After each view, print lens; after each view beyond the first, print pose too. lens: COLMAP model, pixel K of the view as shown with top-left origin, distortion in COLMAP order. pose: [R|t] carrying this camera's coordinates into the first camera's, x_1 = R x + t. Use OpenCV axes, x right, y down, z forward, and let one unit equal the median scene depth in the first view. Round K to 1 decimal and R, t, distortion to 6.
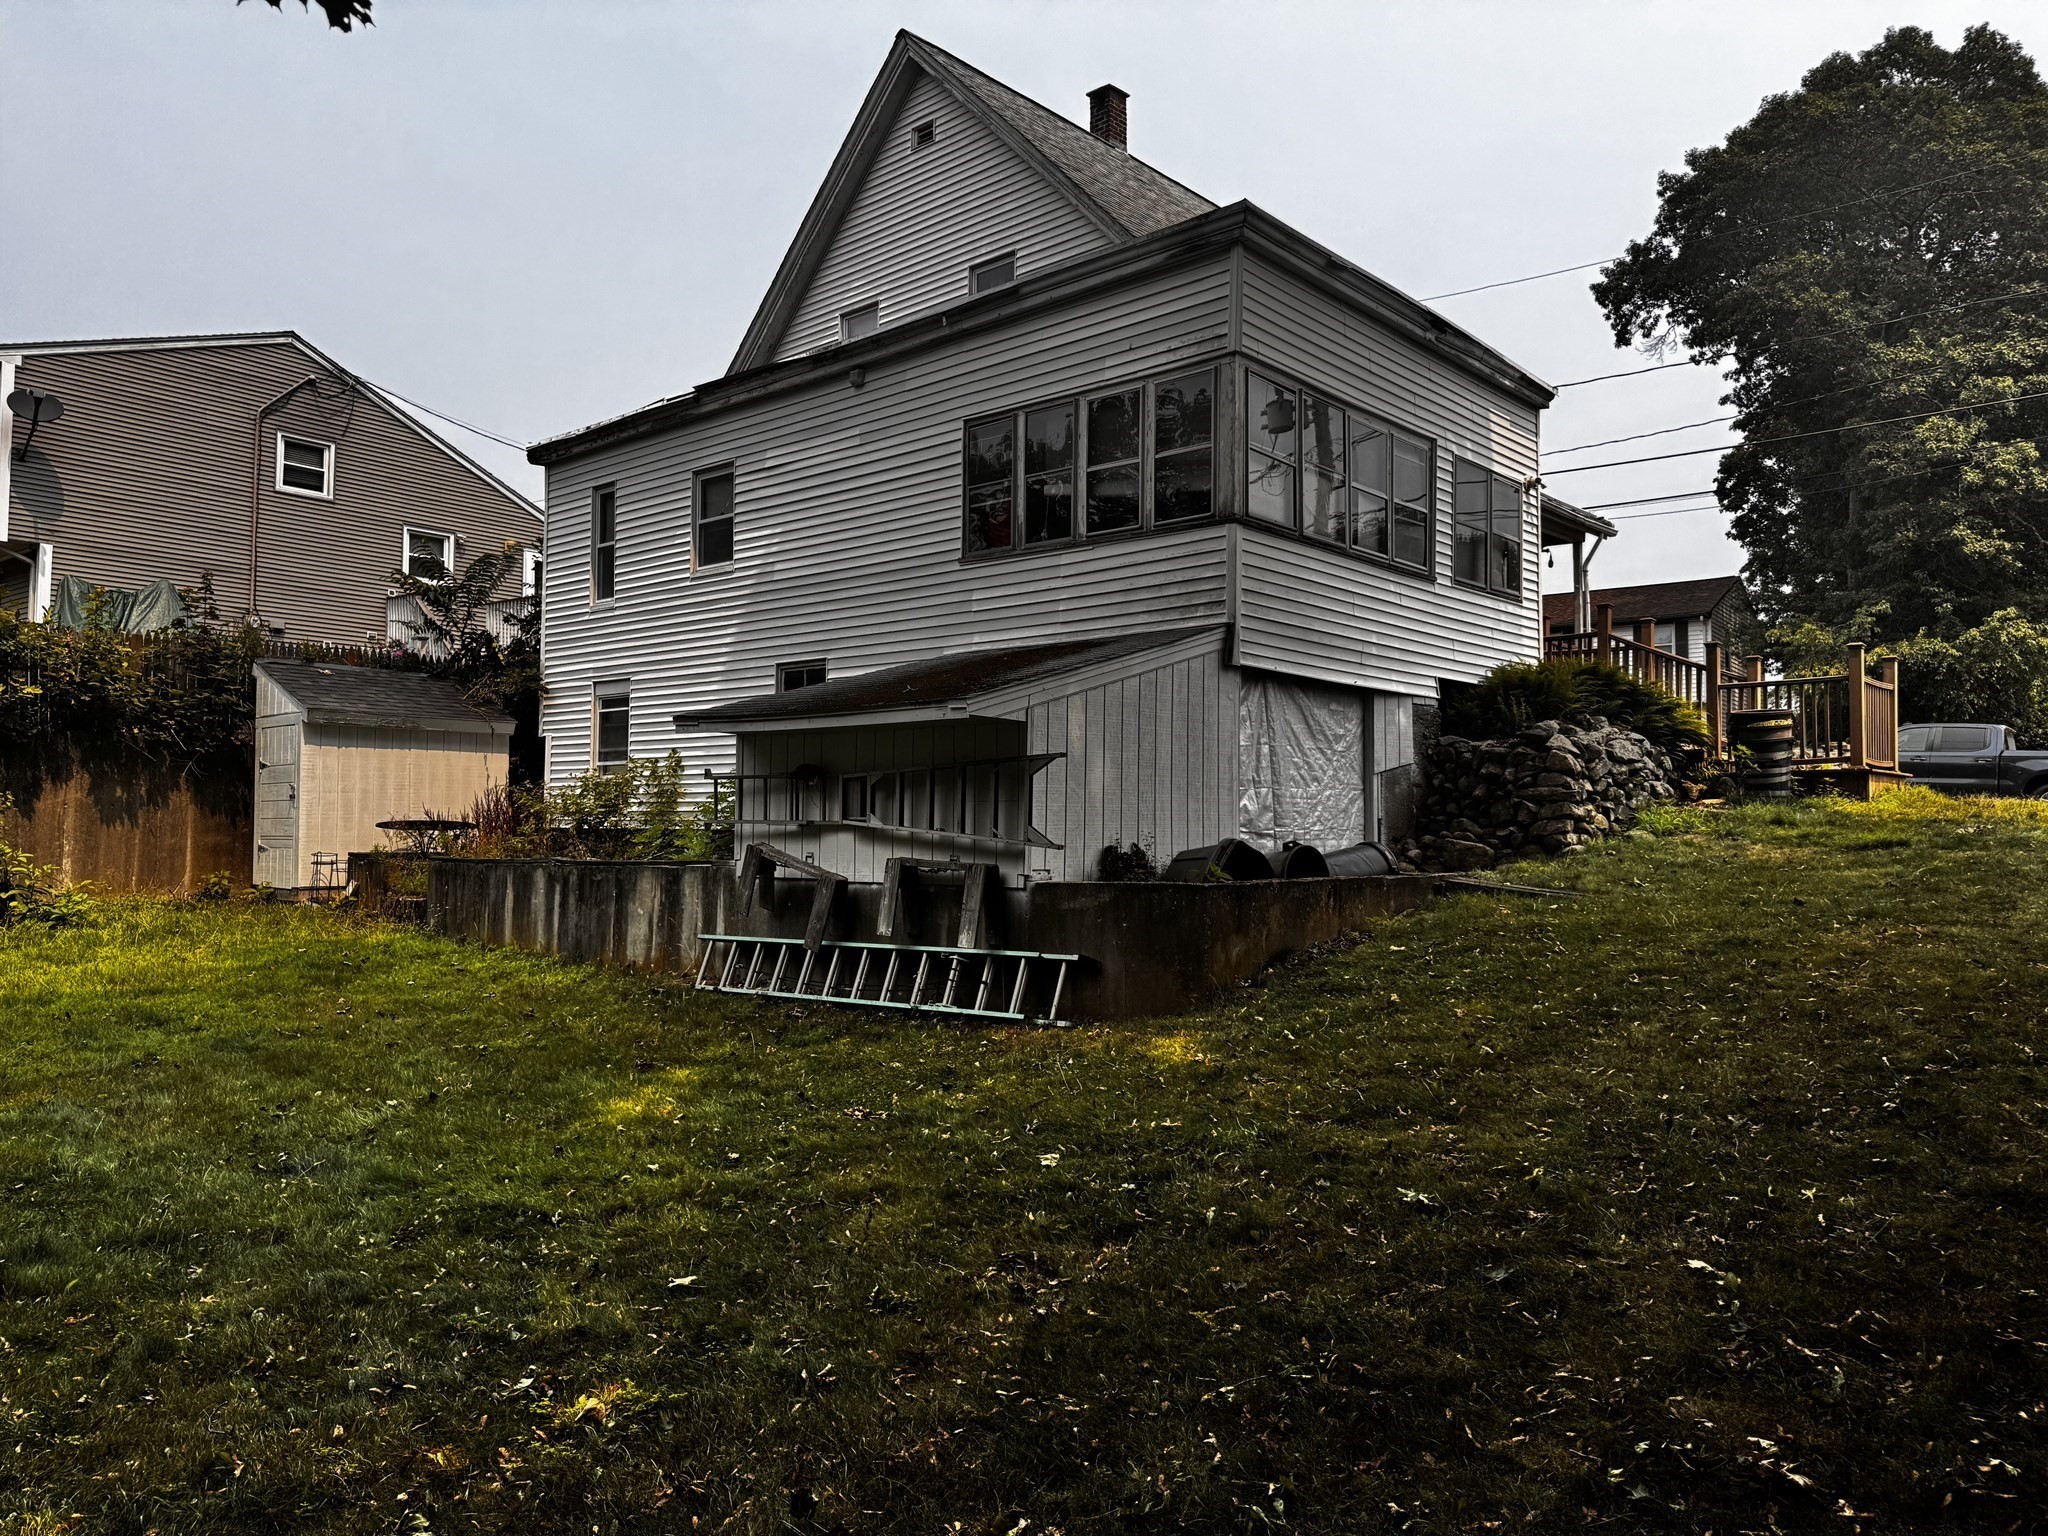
lens RADIAL K [[1439.4, 0, 996.2], [0, 1439.4, 774.0], [0, 0, 1]] dist [0.136028, -0.207671]
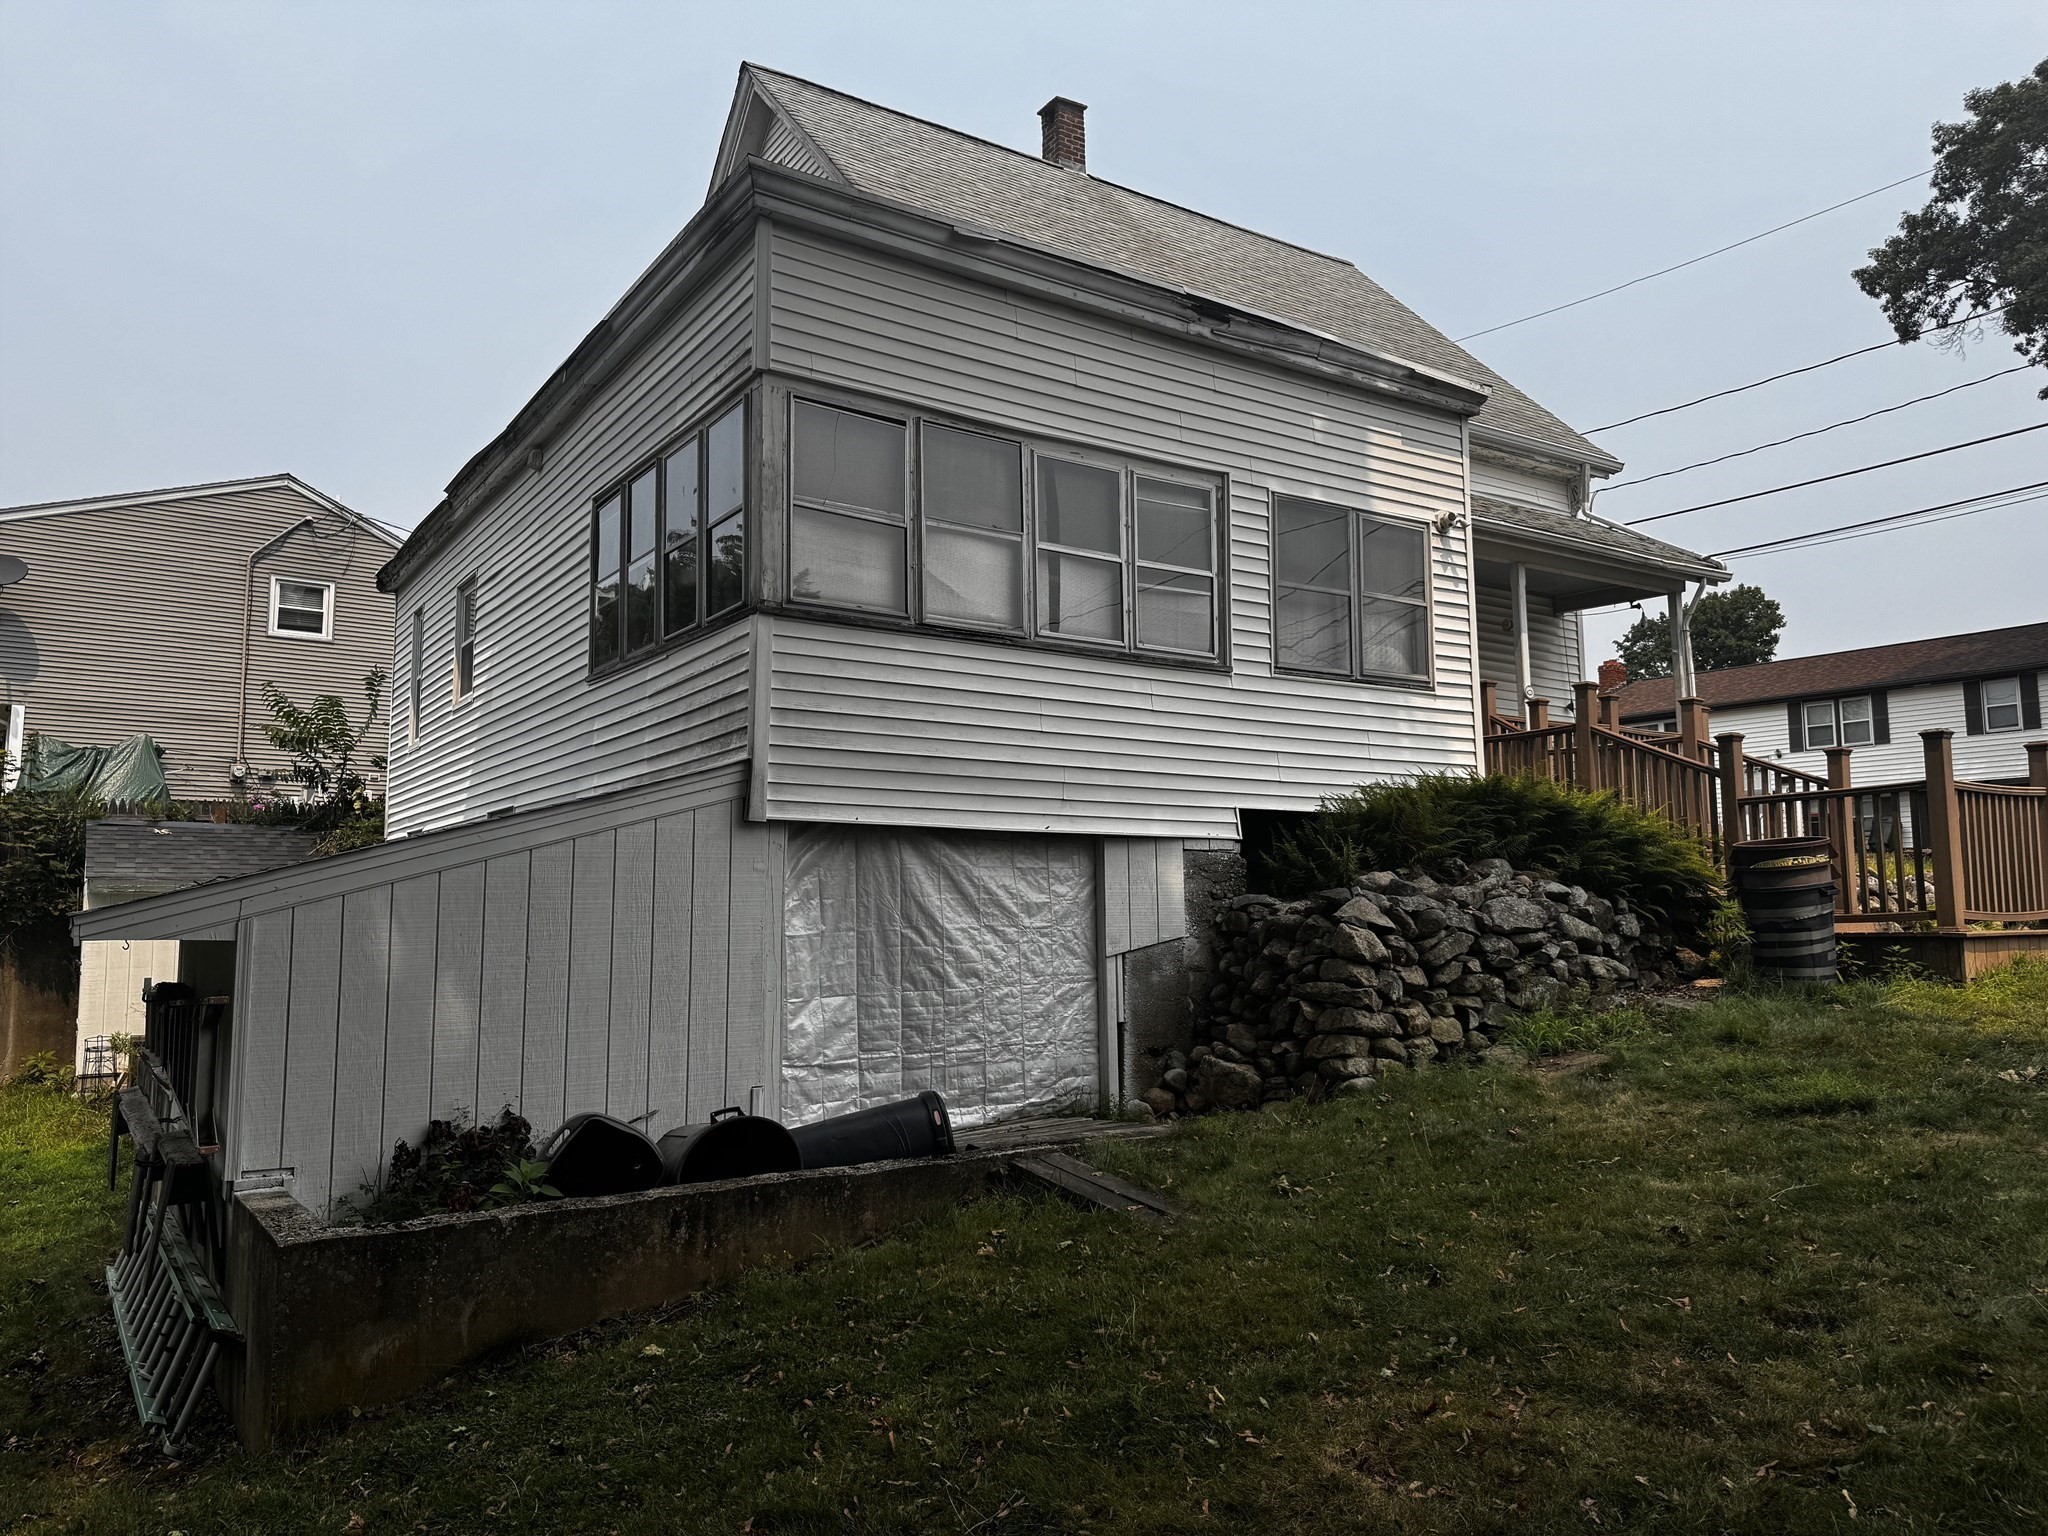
lens RADIAL K [[1444.5, 0, 995.6], [0, 1444.5, 773.9], [0, 0, 1]] dist [0.080237, -0.086986]
pose [[0.968273, -0.041092, -0.246492, 0.347440], [0.025687, 0.997529, -0.065389, -0.039212], [0.248570, 0.056983, 0.966936, 0.292800]]
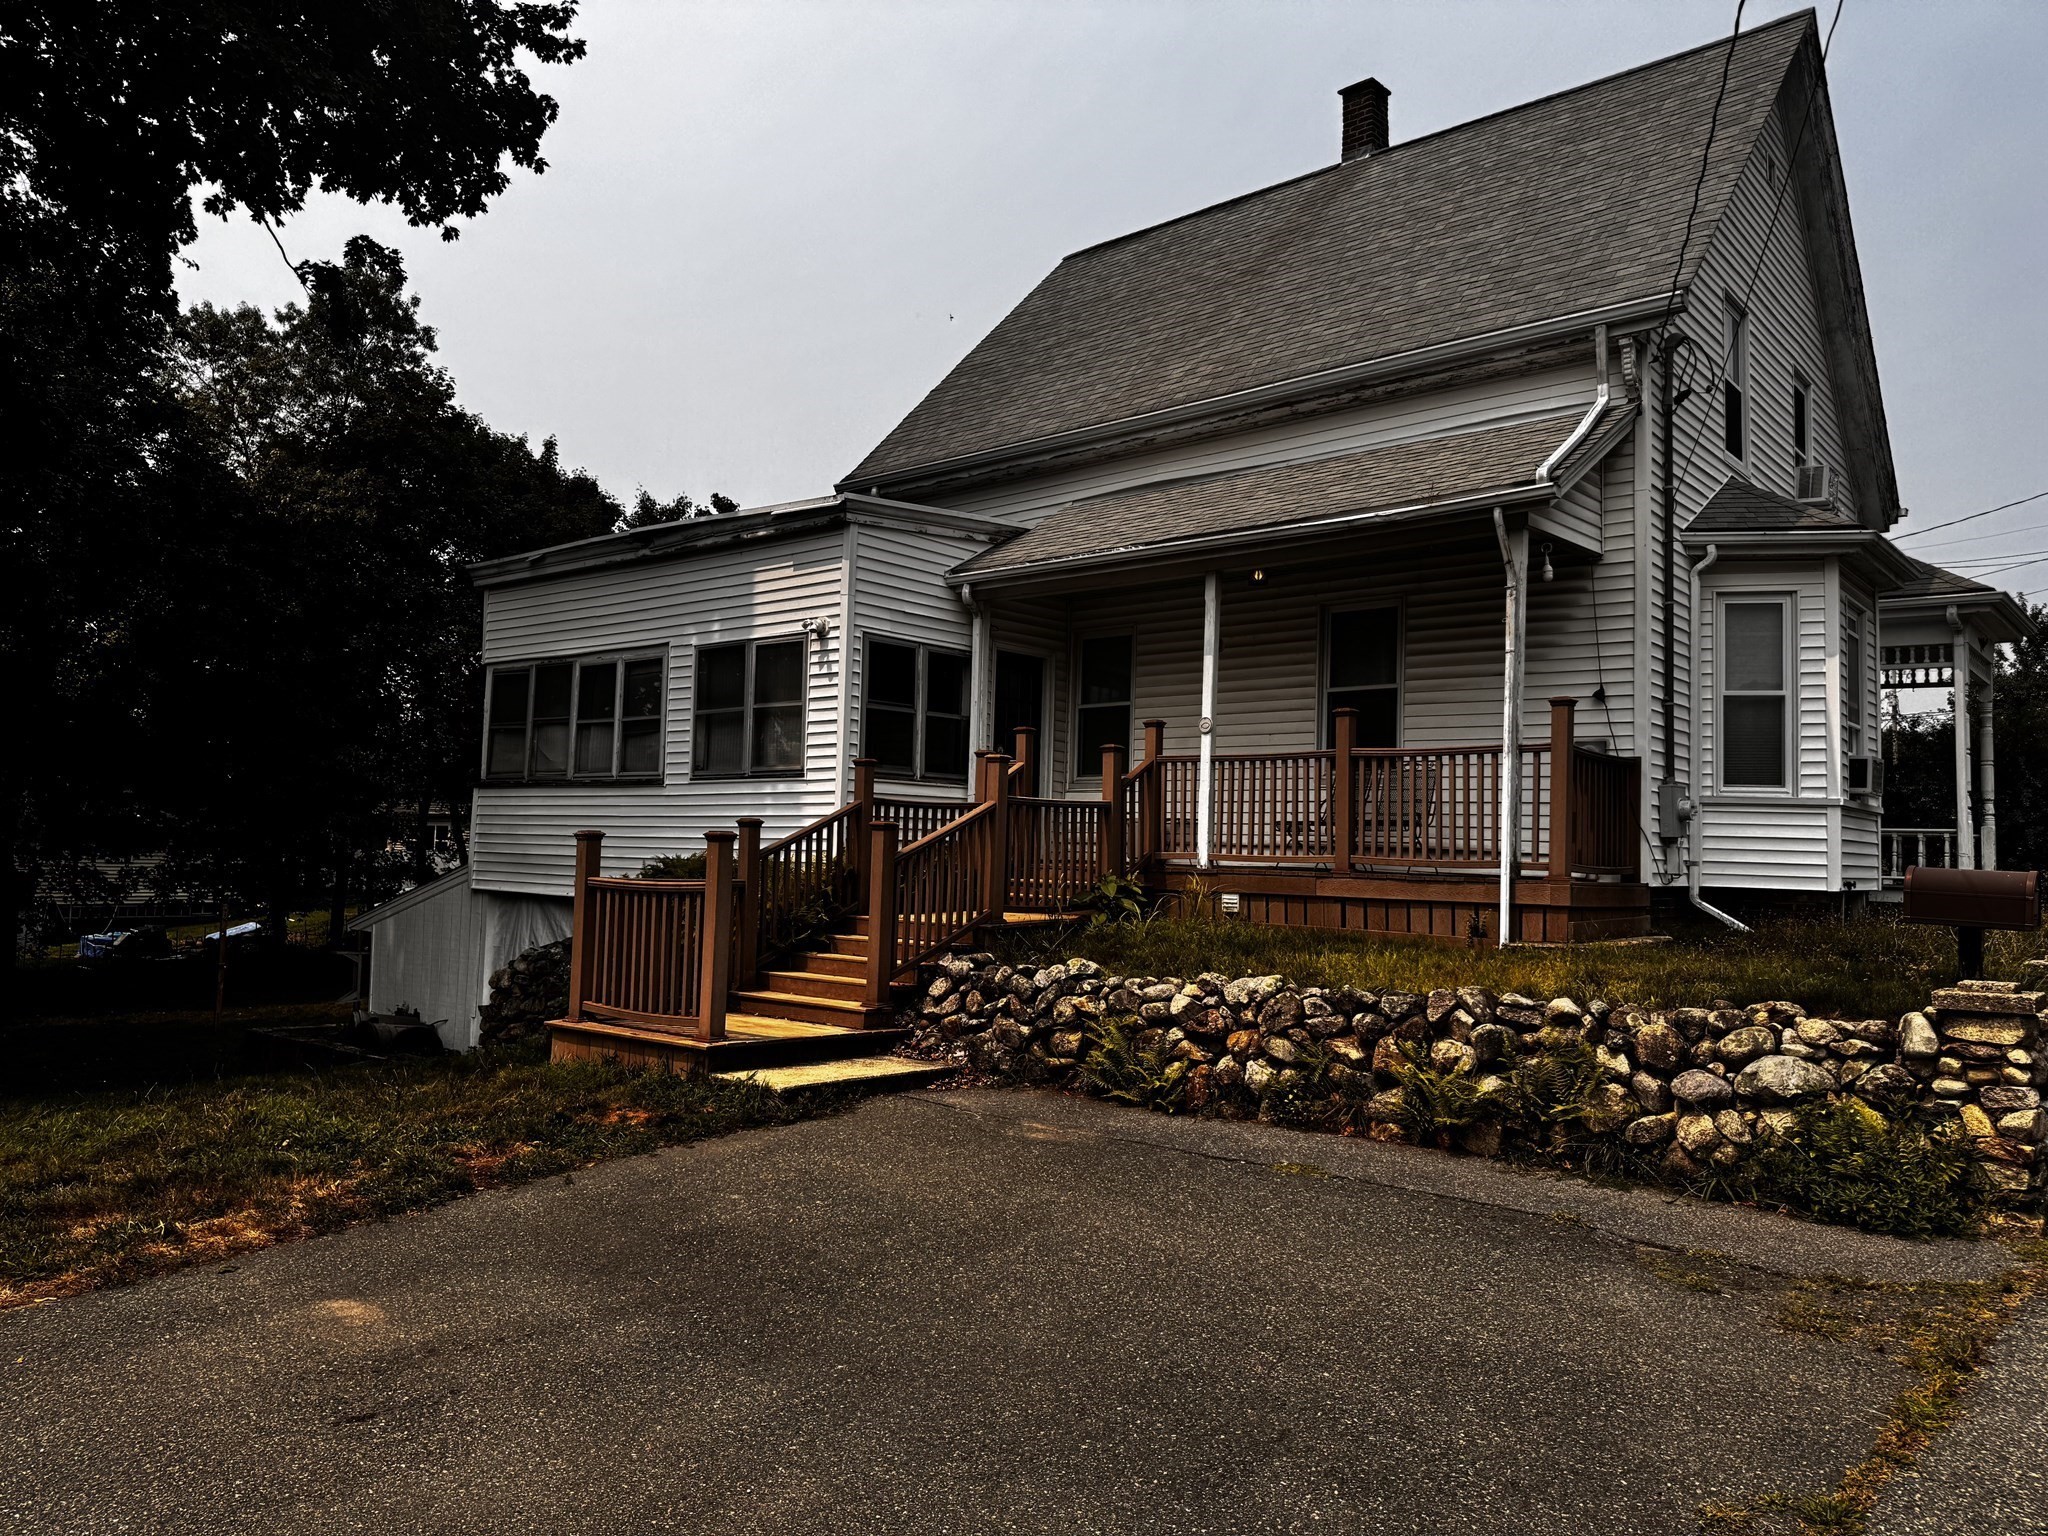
lens RADIAL K [[1443.8, 0, 1024.0], [0, 1443.8, 775.1], [0, 0, 1]] dist [0.110957, -0.163789]
pose [[0.044330, -0.065122, -0.996892, 1.260095], [0.017711, 0.997768, -0.064391, -0.066878], [0.998860, -0.014801, 0.045384, 1.159442]]
